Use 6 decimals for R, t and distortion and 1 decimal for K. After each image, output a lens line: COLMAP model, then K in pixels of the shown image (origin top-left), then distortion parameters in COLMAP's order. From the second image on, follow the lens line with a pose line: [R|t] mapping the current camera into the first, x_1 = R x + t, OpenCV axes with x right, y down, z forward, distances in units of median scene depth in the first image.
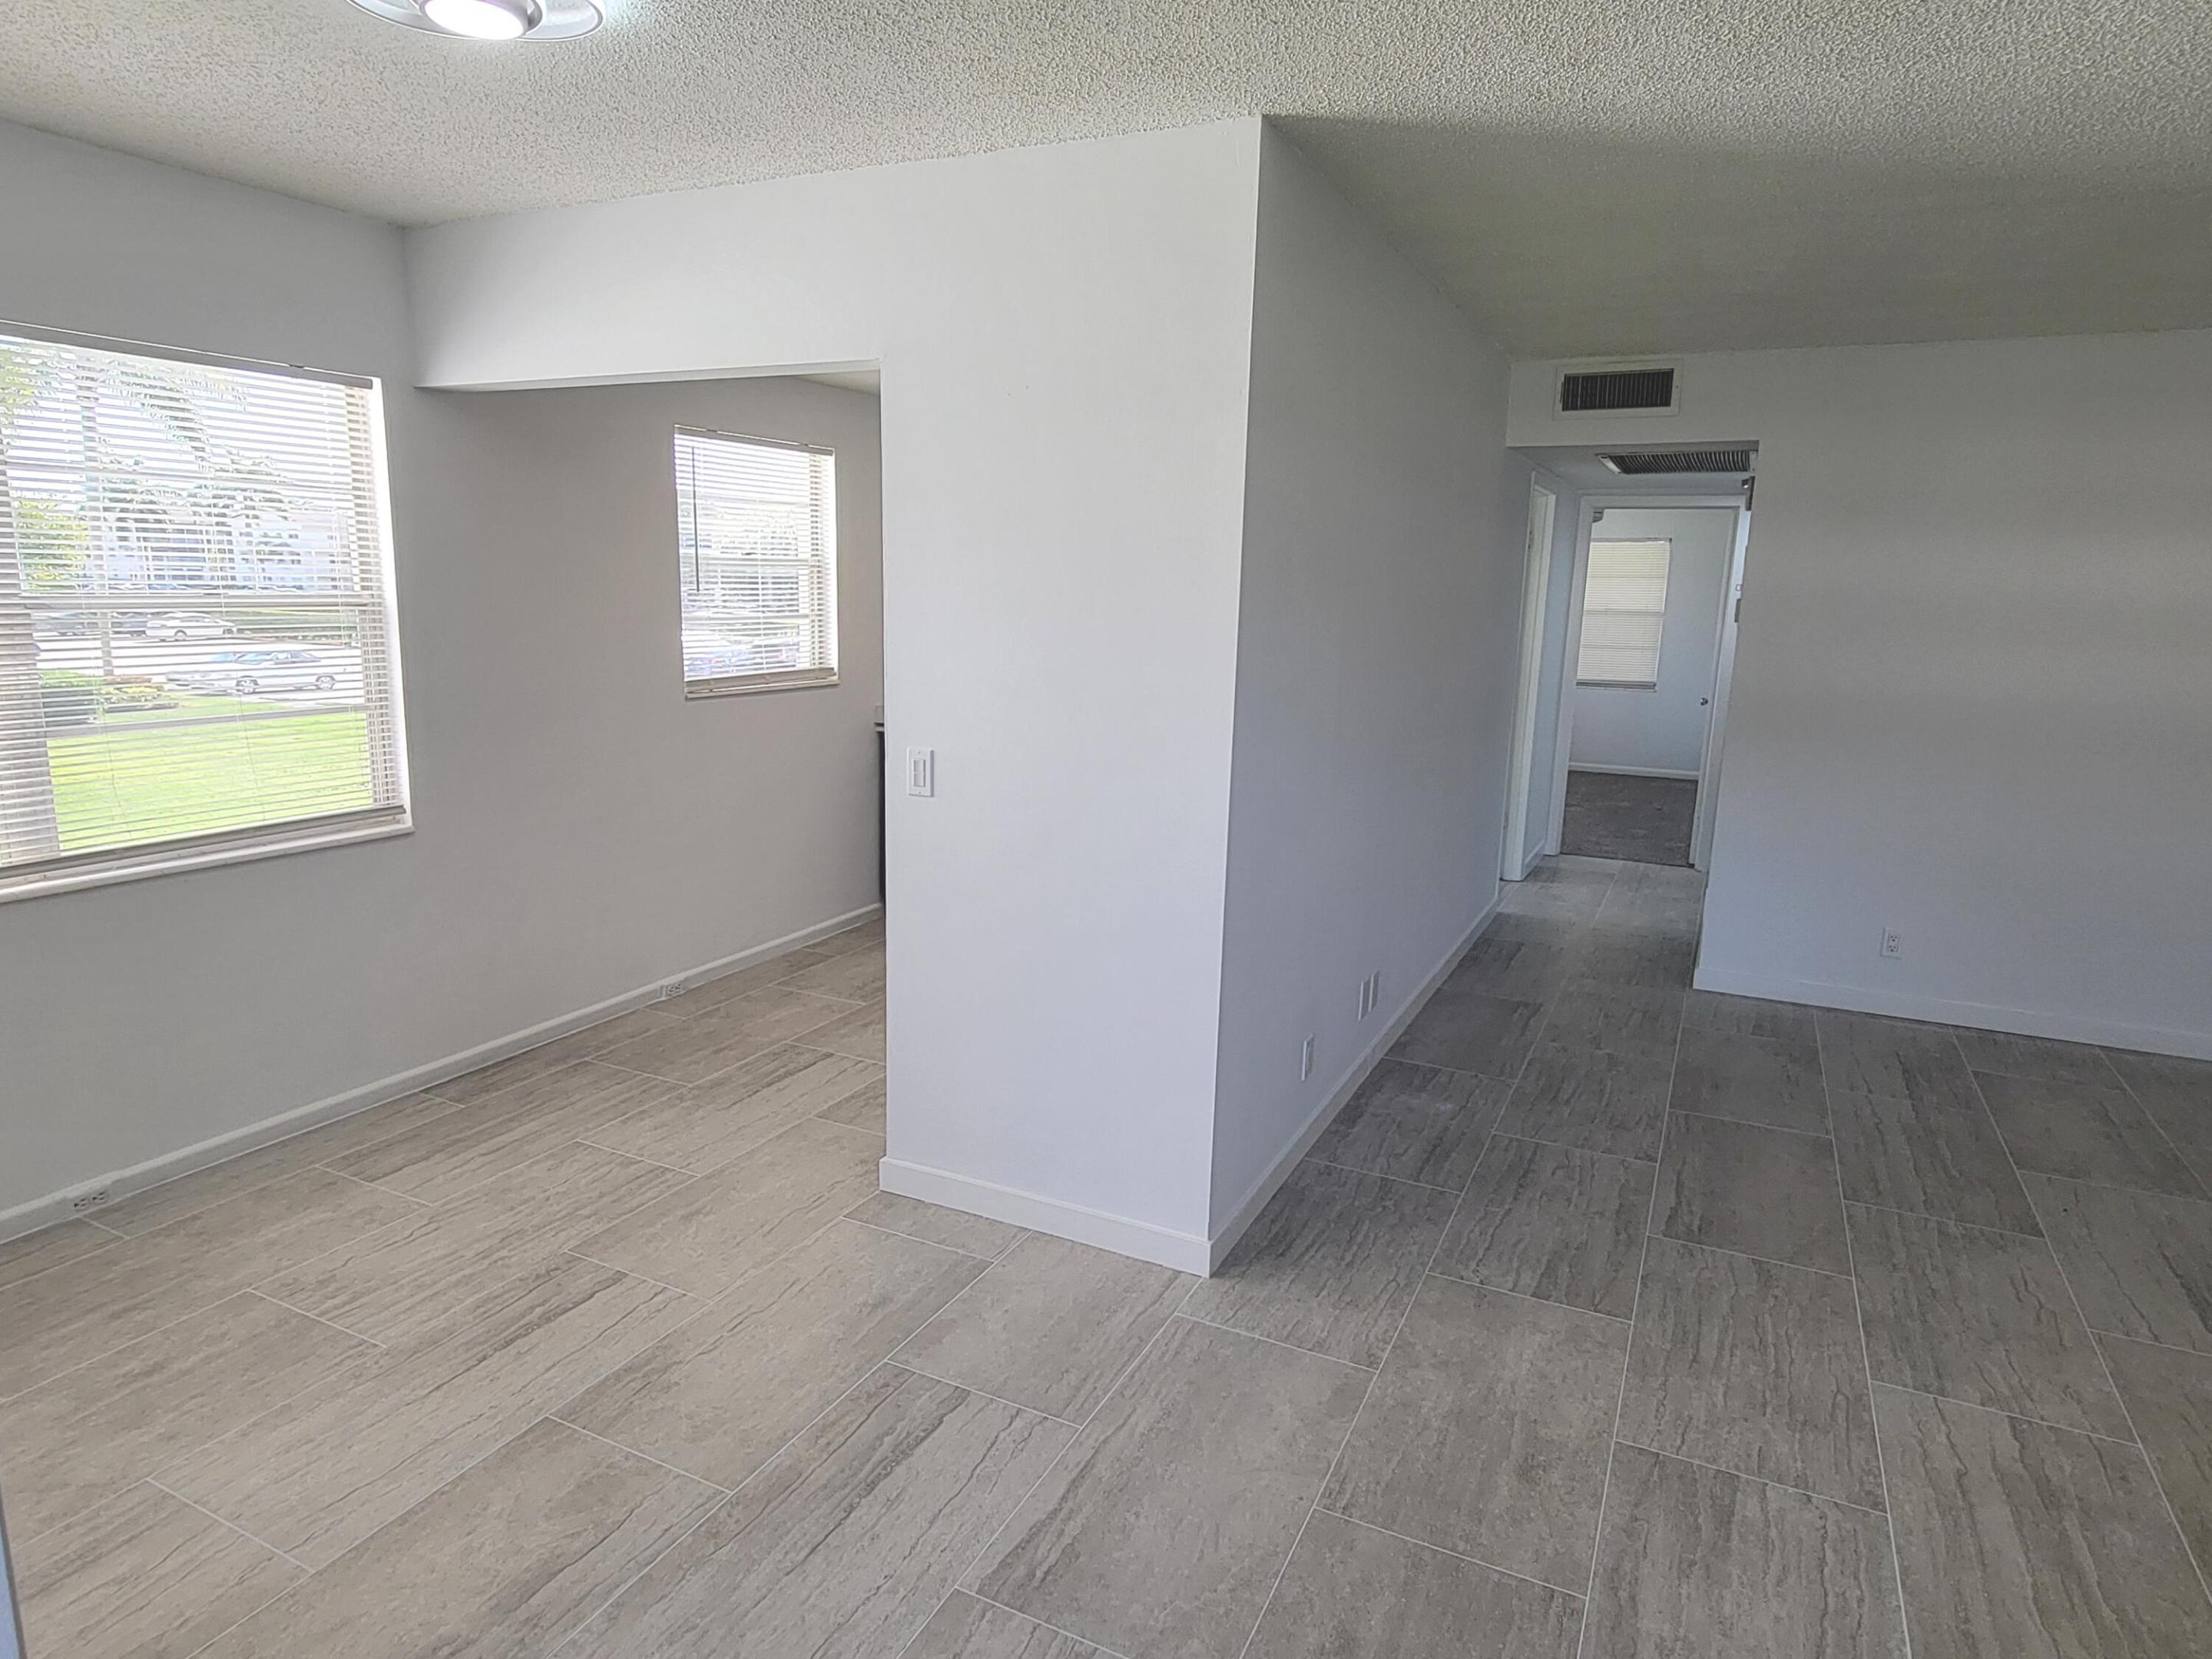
lens RADIAL K [[1317.5, 0, 1086.4], [0, 1317.5, 842.9], [0, 0, 1]] dist [0.002674, -0.002362]
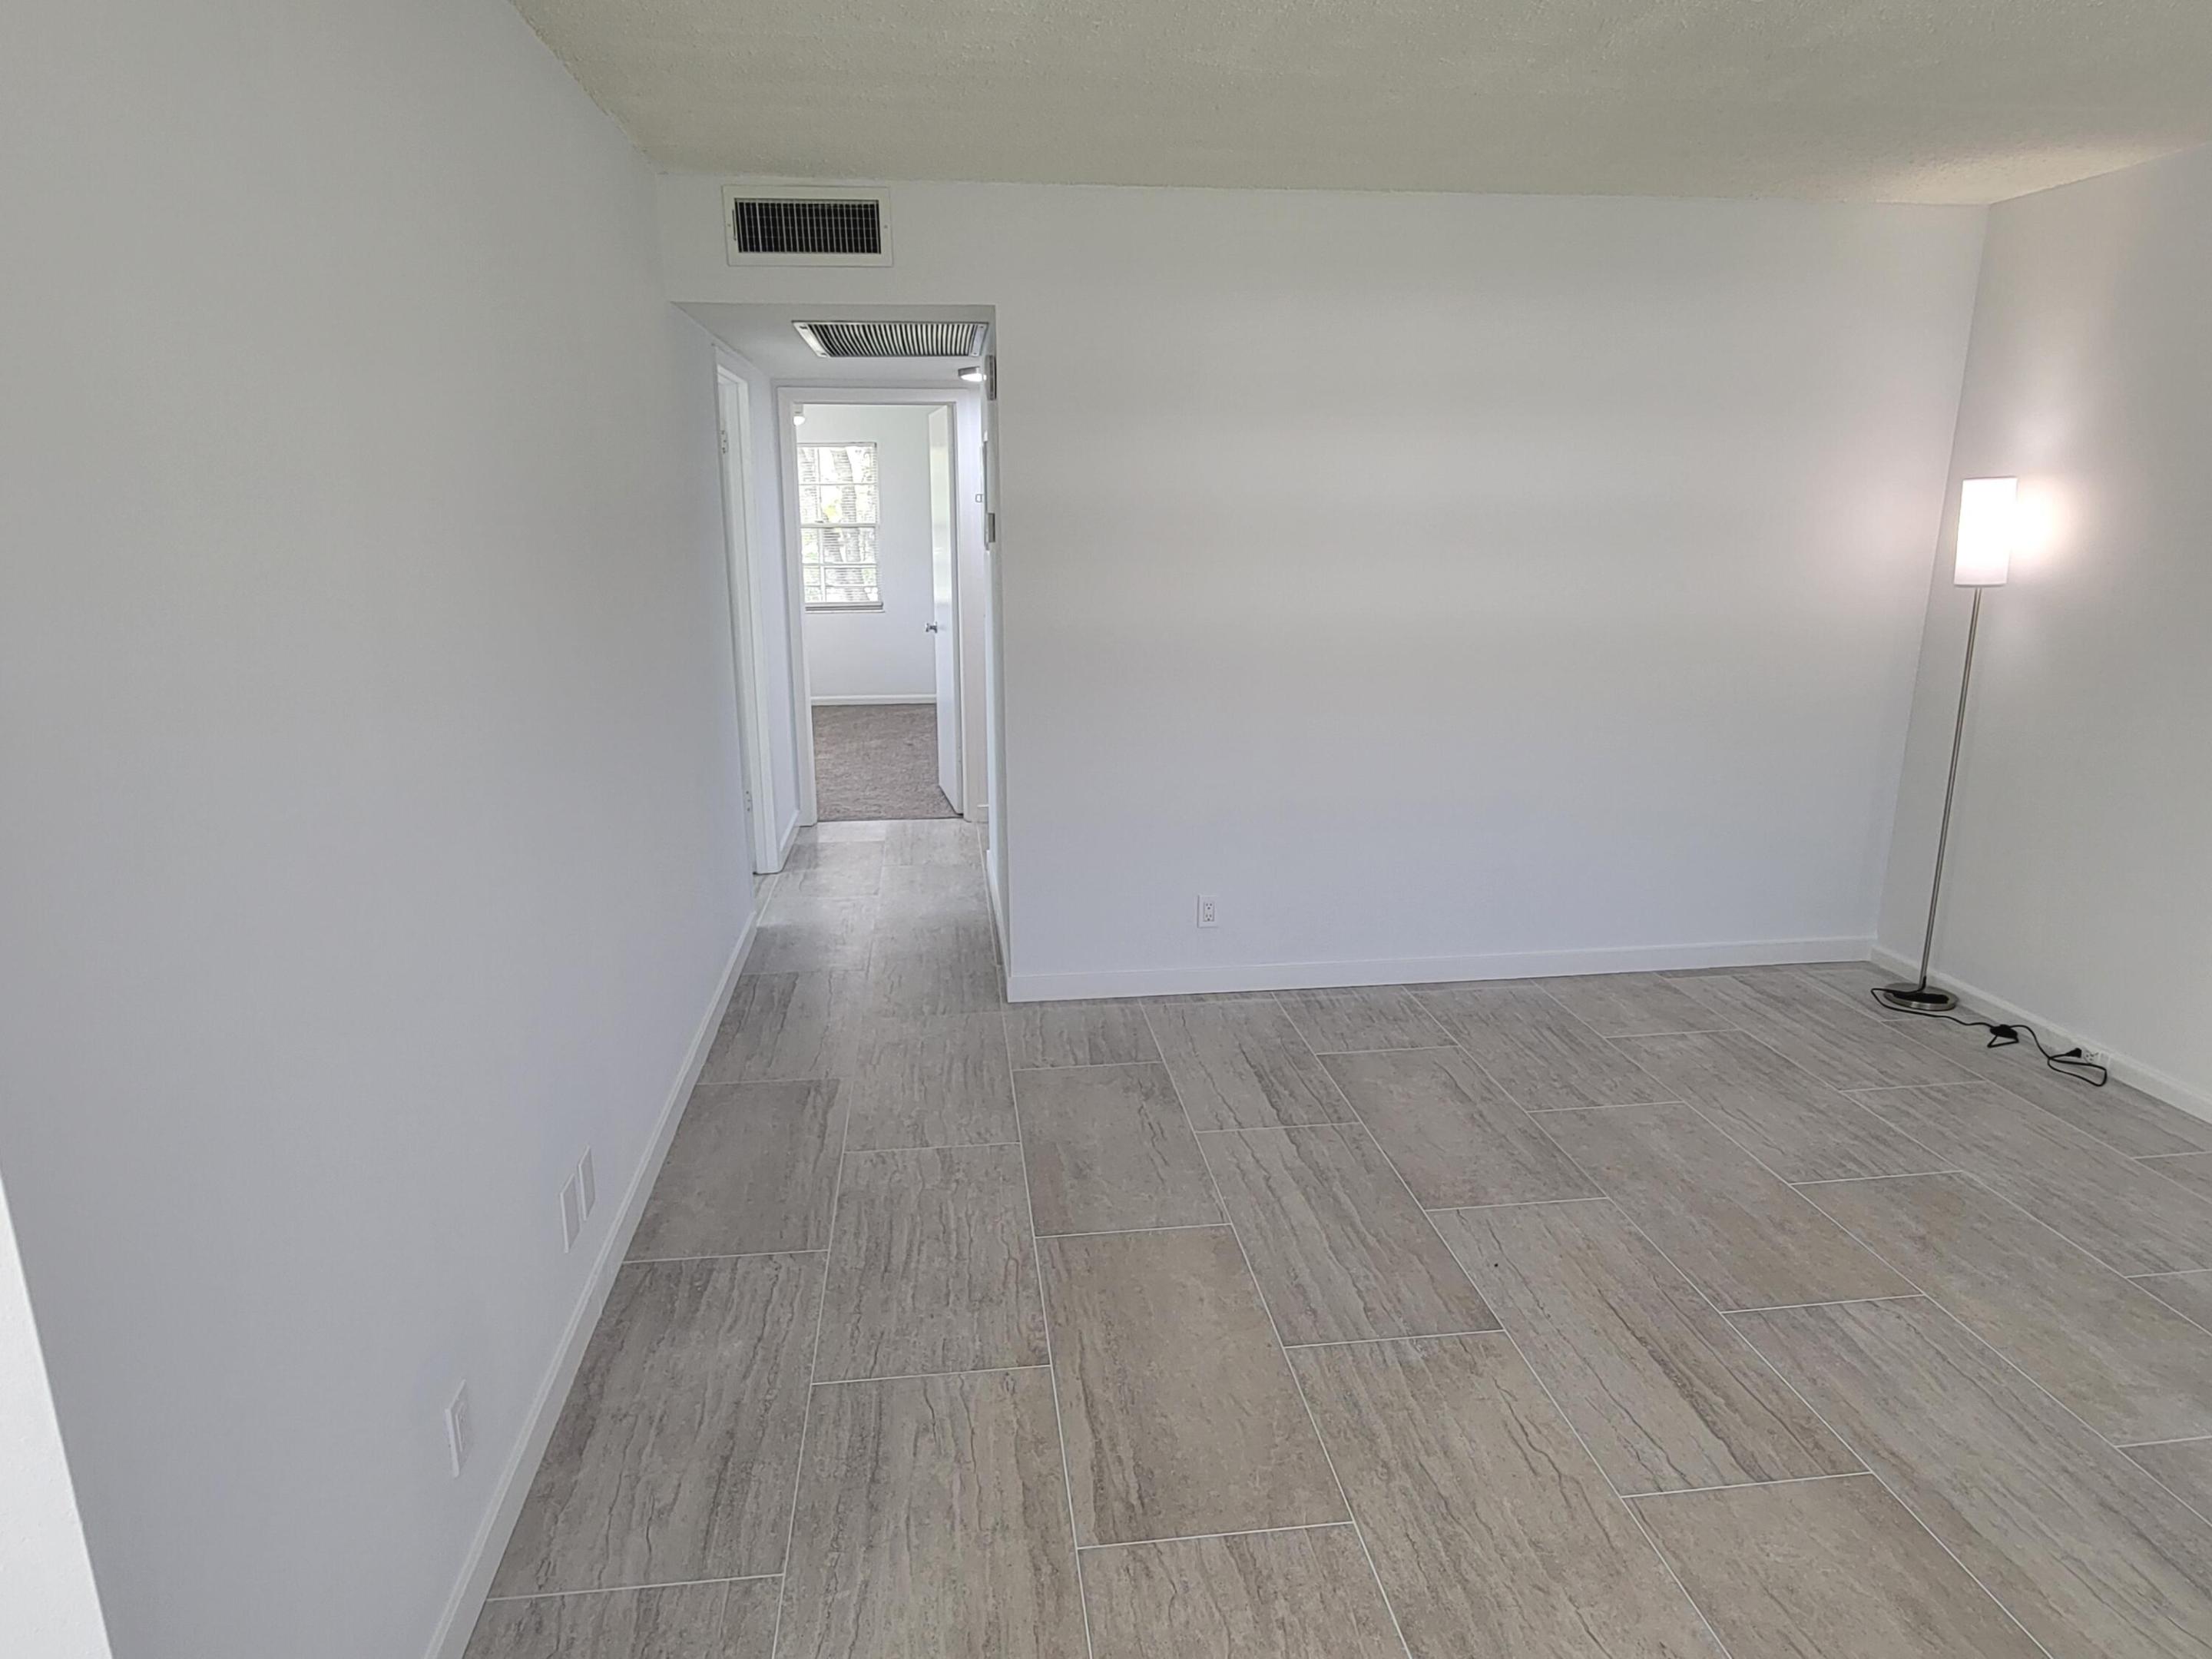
lens RADIAL K [[1317.5, 0, 1086.4], [0, 1317.5, 842.9], [0, 0, 1]] dist [0.002674, -0.002362]
pose [[0.839737, -0.162530, 0.518099, 0.127751], [0.129334, 0.986560, 0.099862, -0.079124], [-0.527366, -0.016850, 0.849471, 0.378998]]
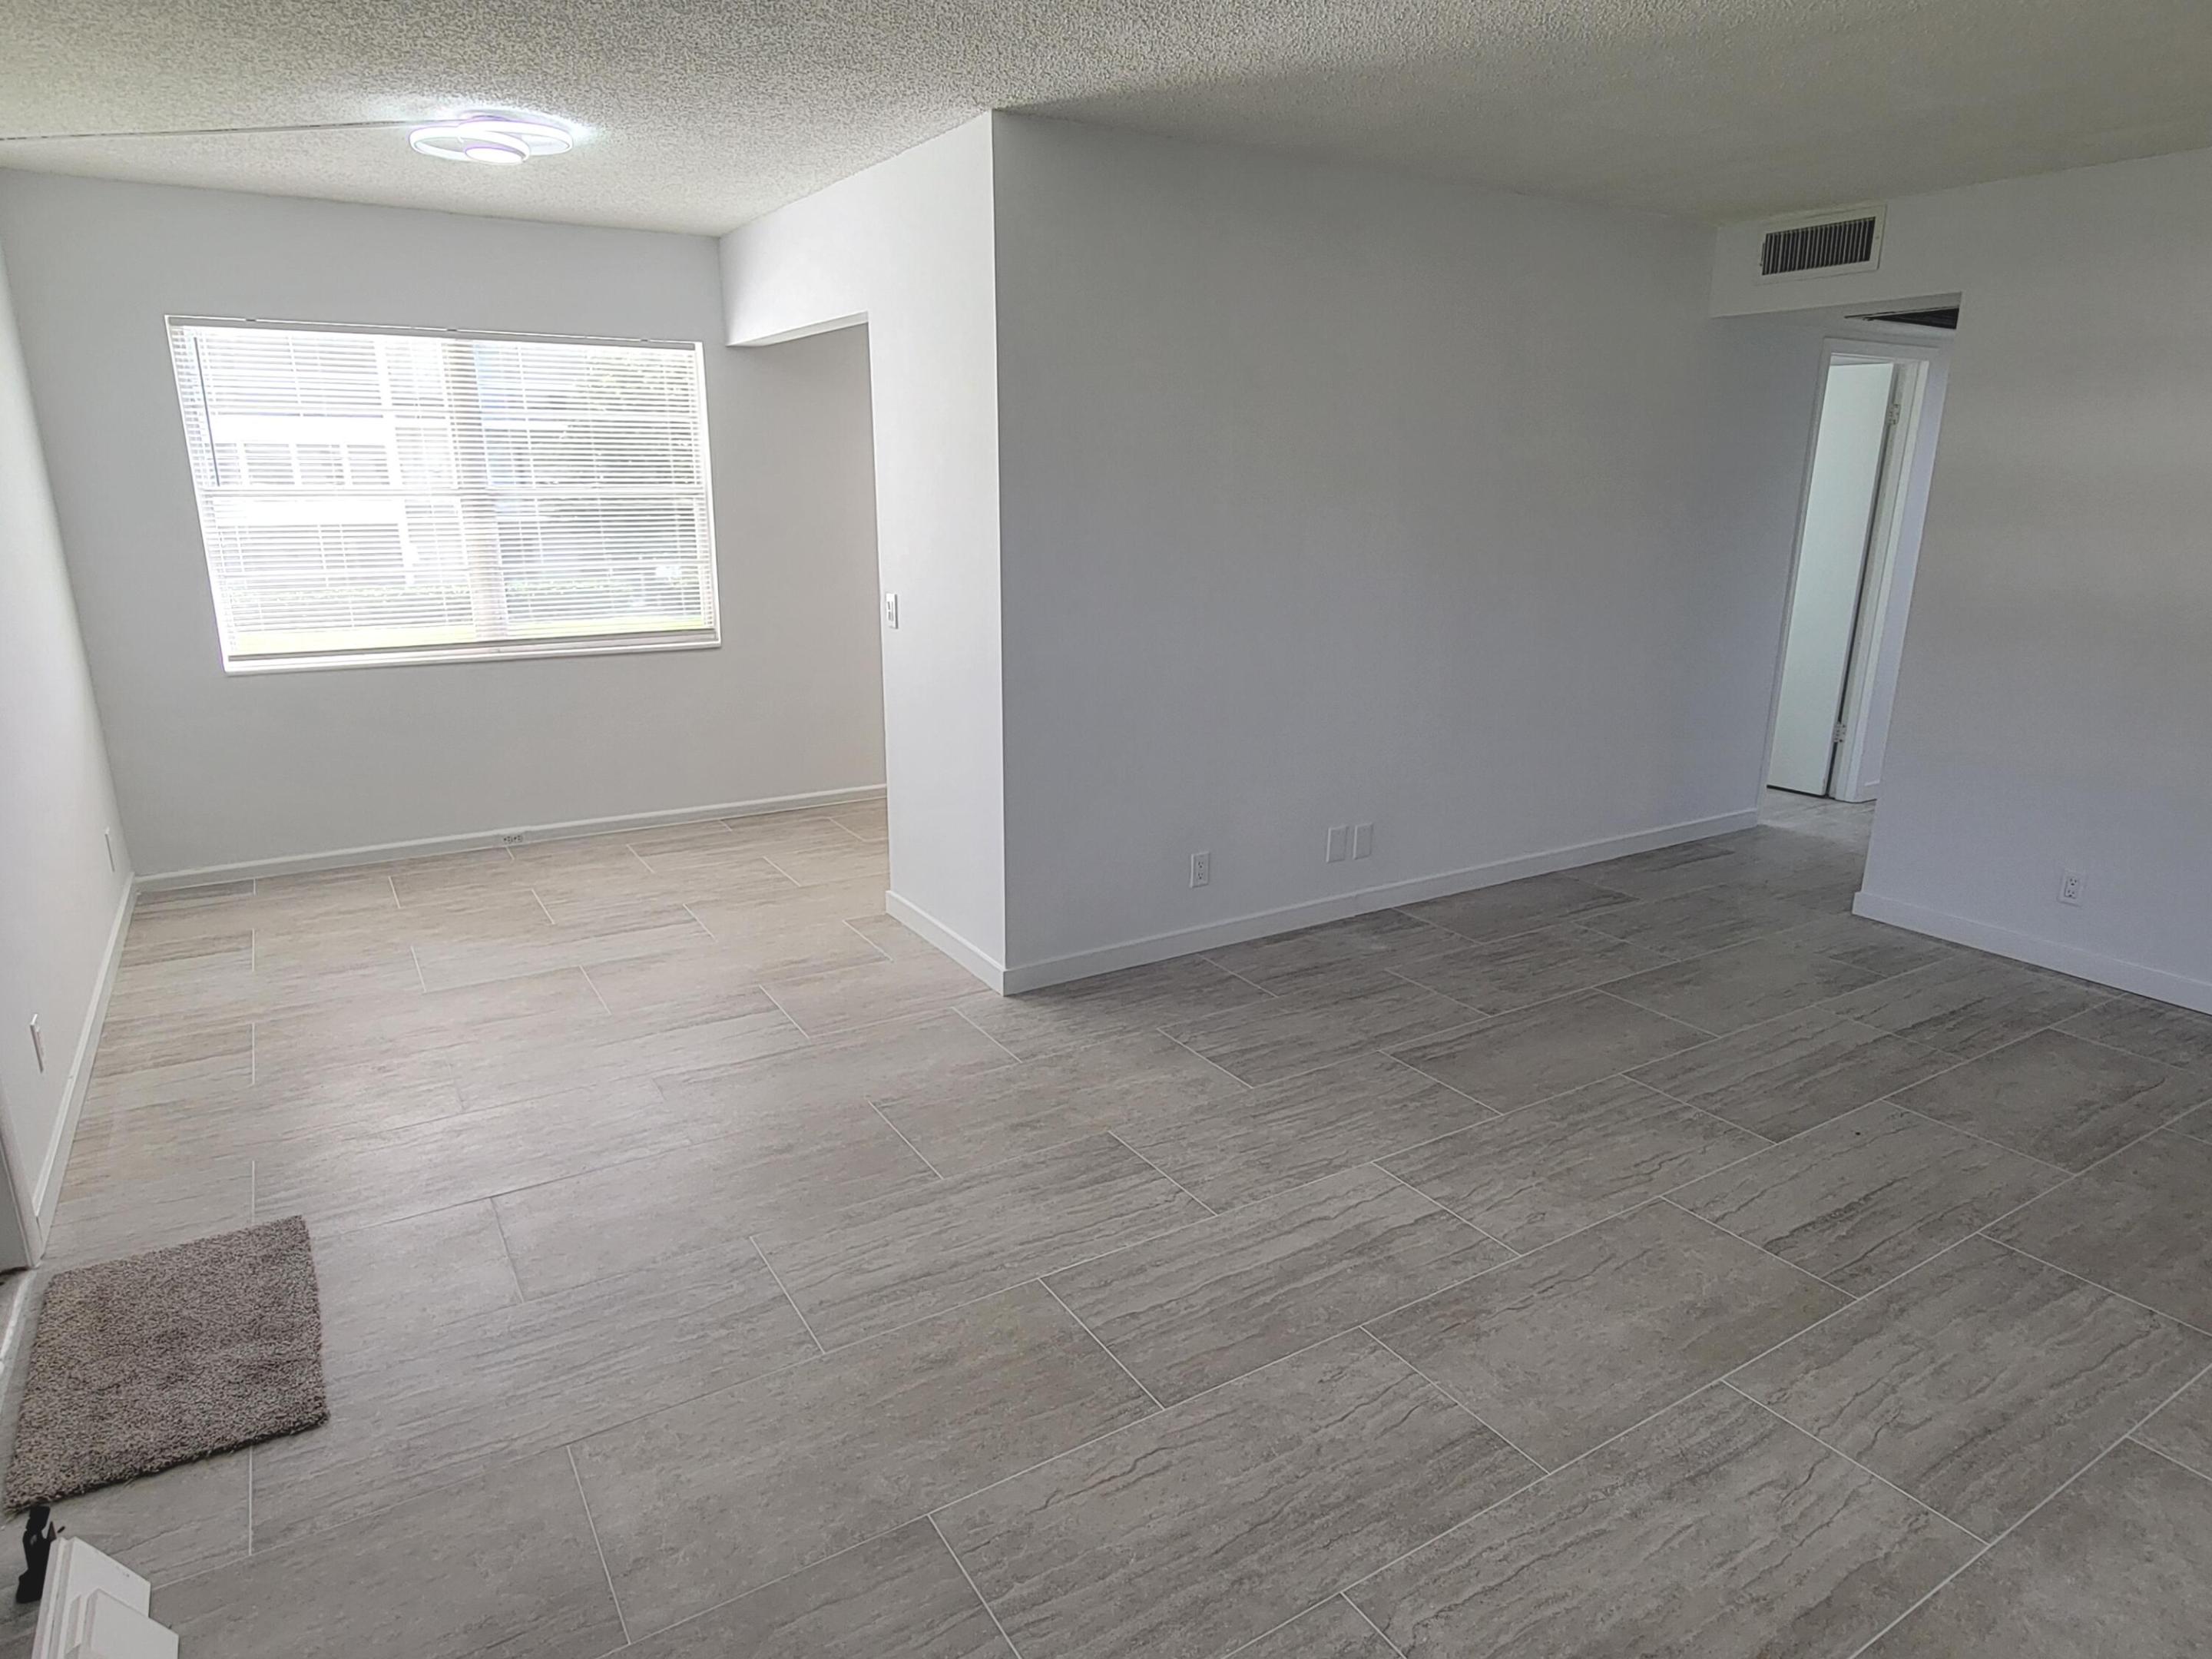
lens RADIAL K [[1317.5, 0, 1086.4], [0, 1317.5, 842.9], [0, 0, 1]] dist [0.002674, -0.002362]
pose [[0.843583, 0.129155, -0.521235, 0.630605], [-0.090728, 0.990971, 0.098713, 0.026169], [0.529278, -0.035982, 0.847685, -0.066633]]
